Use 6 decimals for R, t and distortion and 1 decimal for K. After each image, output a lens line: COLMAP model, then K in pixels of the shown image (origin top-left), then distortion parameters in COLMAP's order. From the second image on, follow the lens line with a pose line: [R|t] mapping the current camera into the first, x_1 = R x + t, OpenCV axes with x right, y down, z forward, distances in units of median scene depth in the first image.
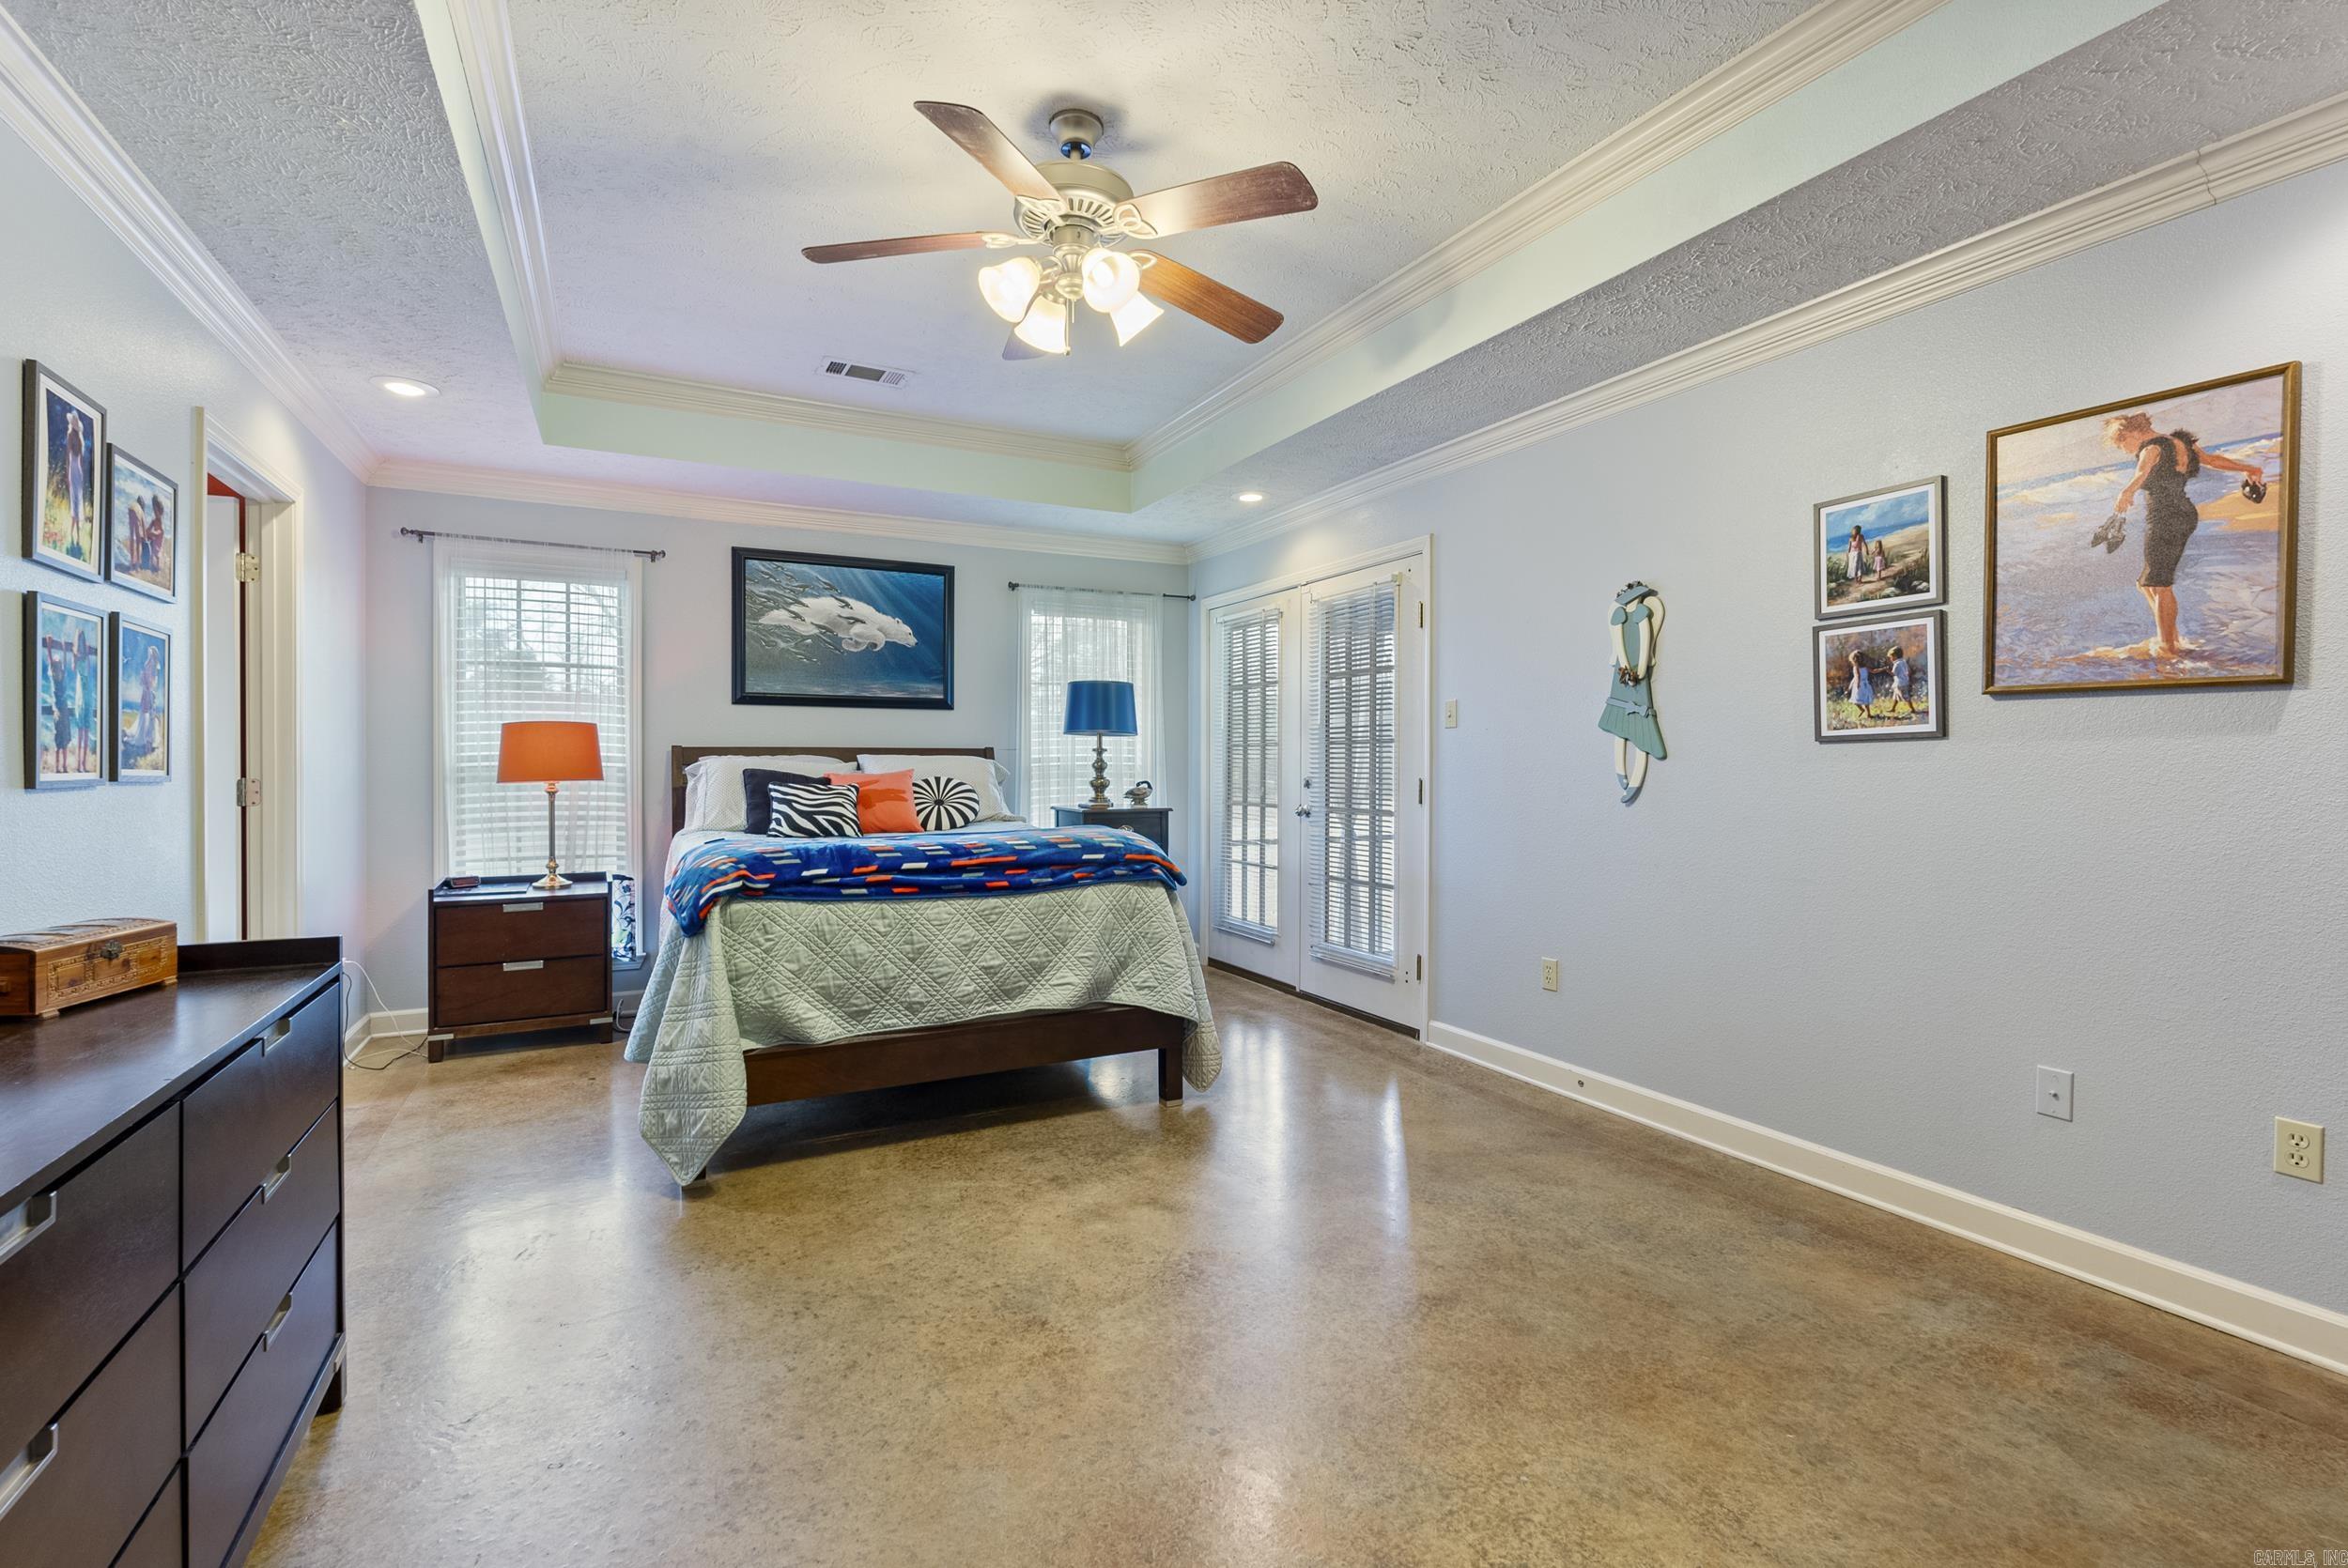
lens RADIAL K [[1036.3, 0, 1178.9], [0, 1036.3, 774.1], [0, 0, 1]] dist [-0.007701, 0.001486]
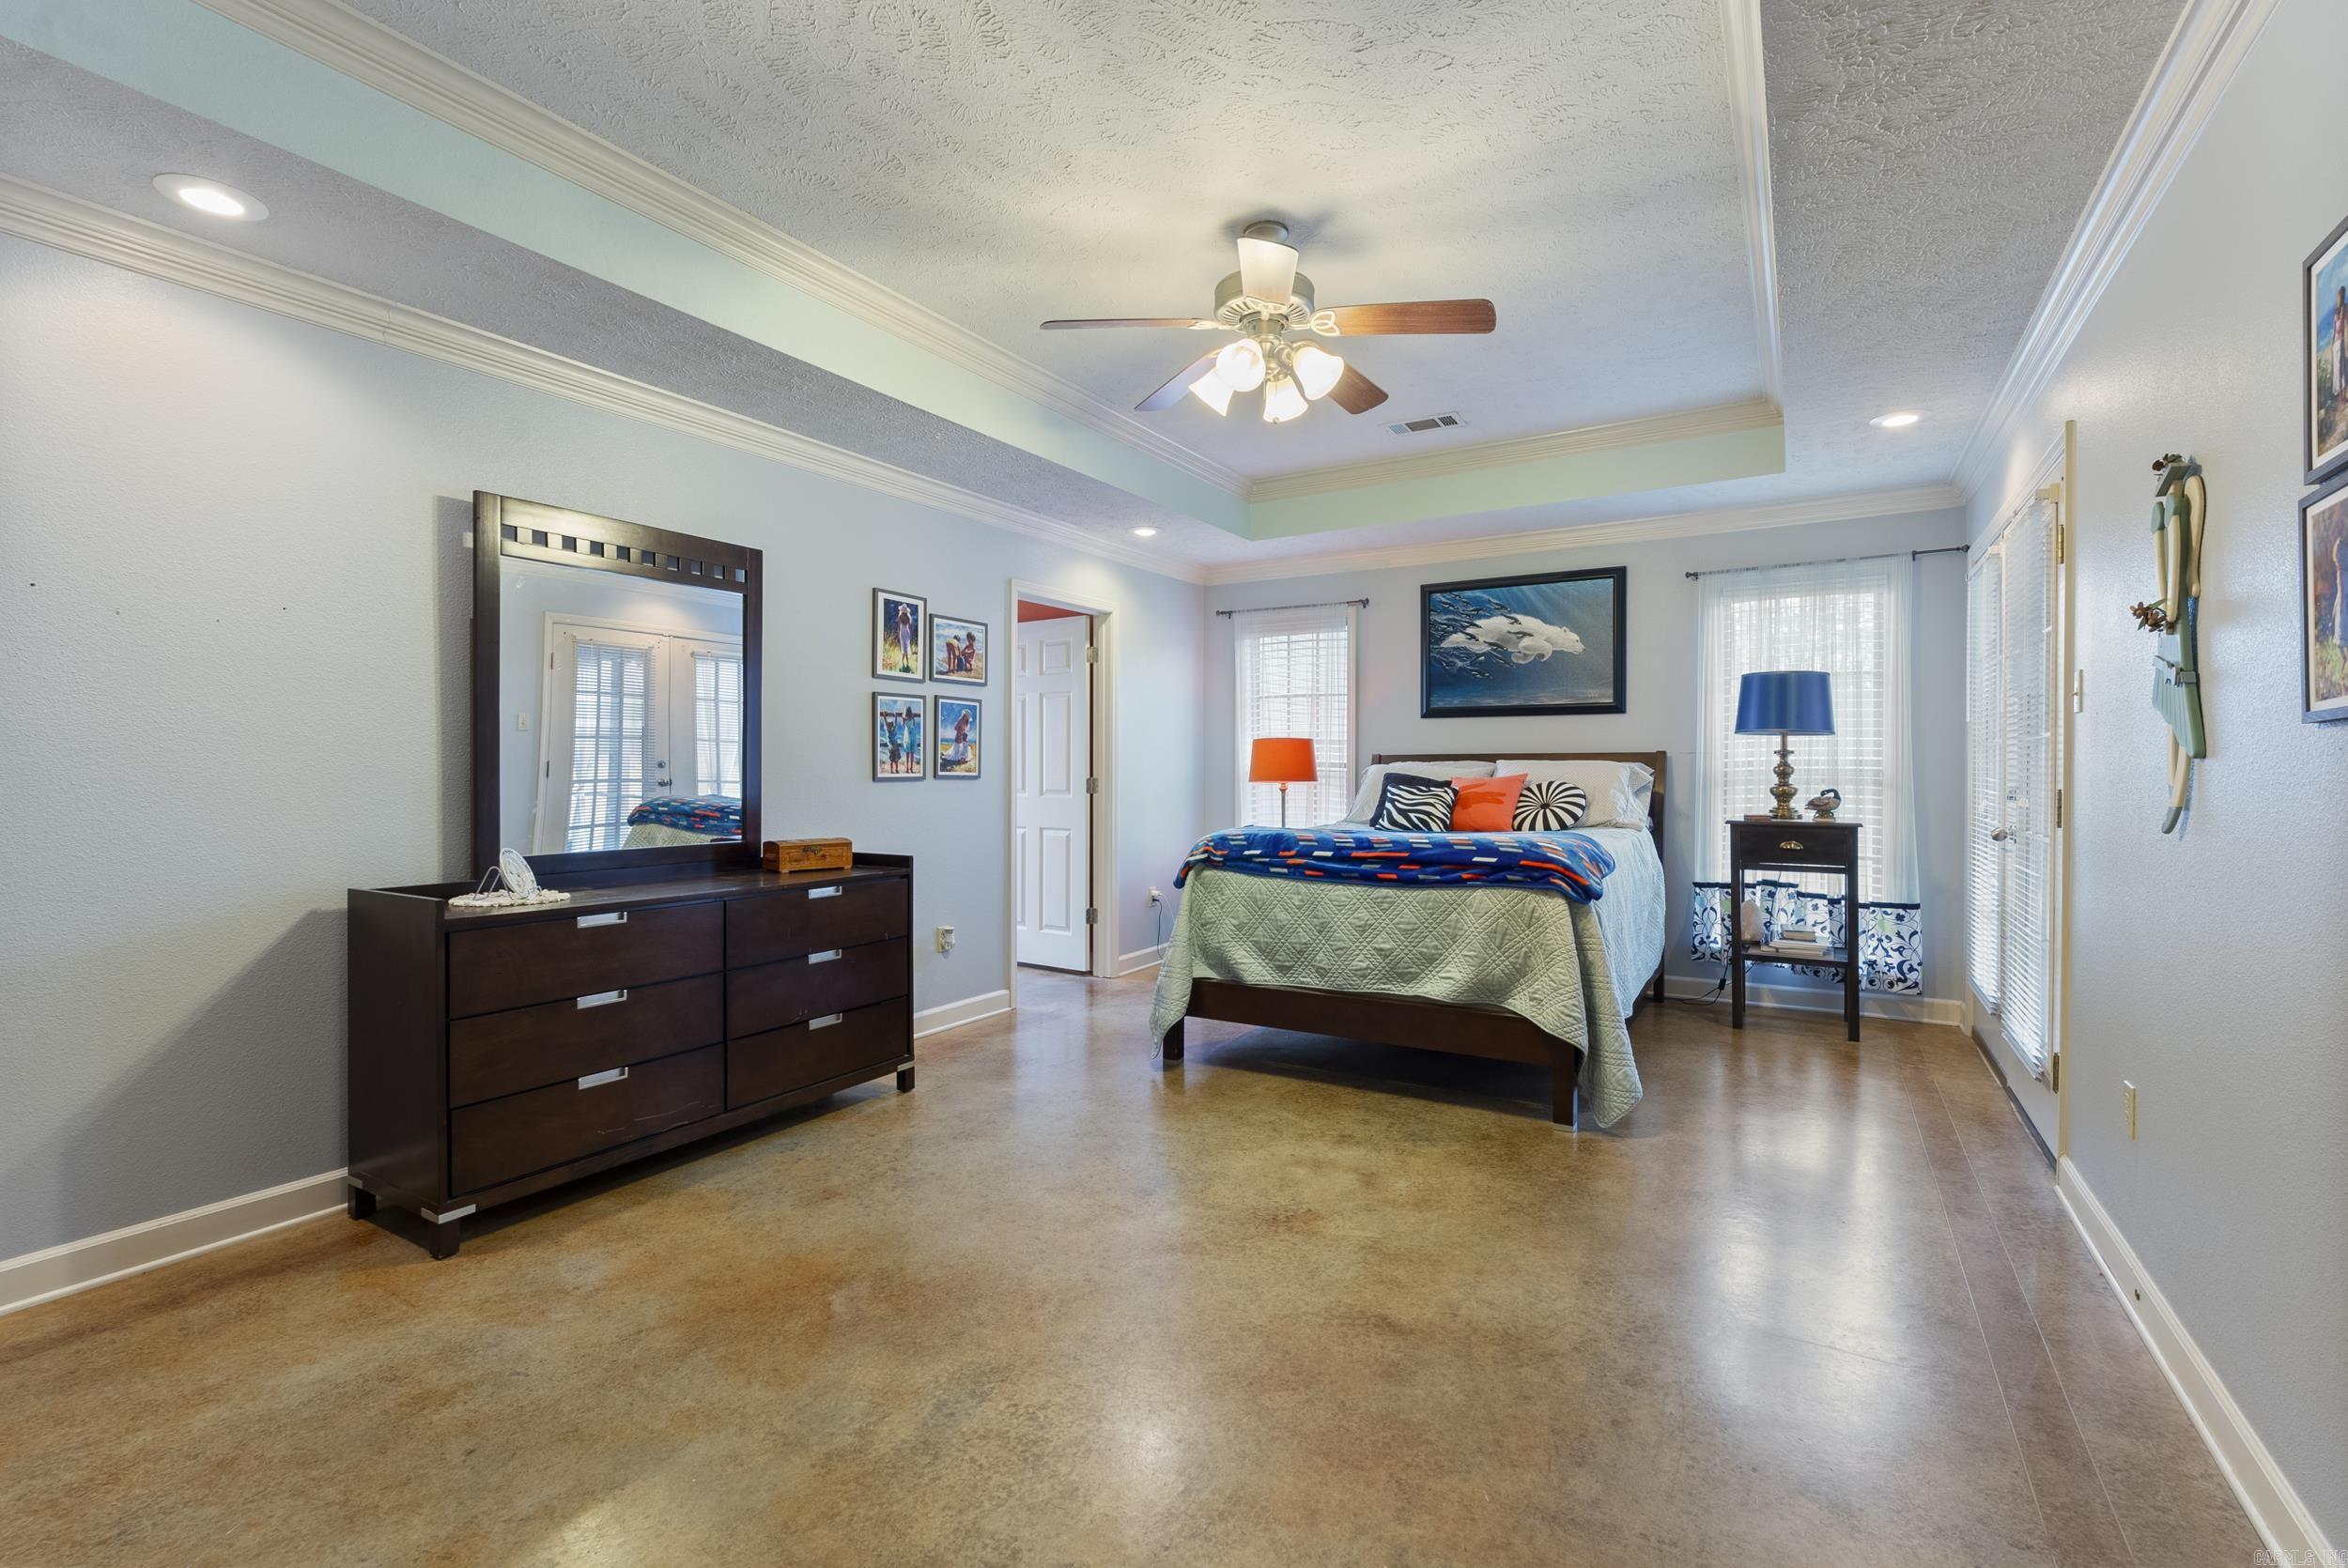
lens RADIAL K [[1036.3, 0, 1186.0], [0, 1036.3, 776.2], [0, 0, 1]] dist [-0.007701, 0.001486]
pose [[0.527519, 0.004765, -0.849530, 0.766174], [-0.007145, 0.999974, 0.001172, -0.001361], [0.849513, 0.005451, 0.527539, 0.261878]]
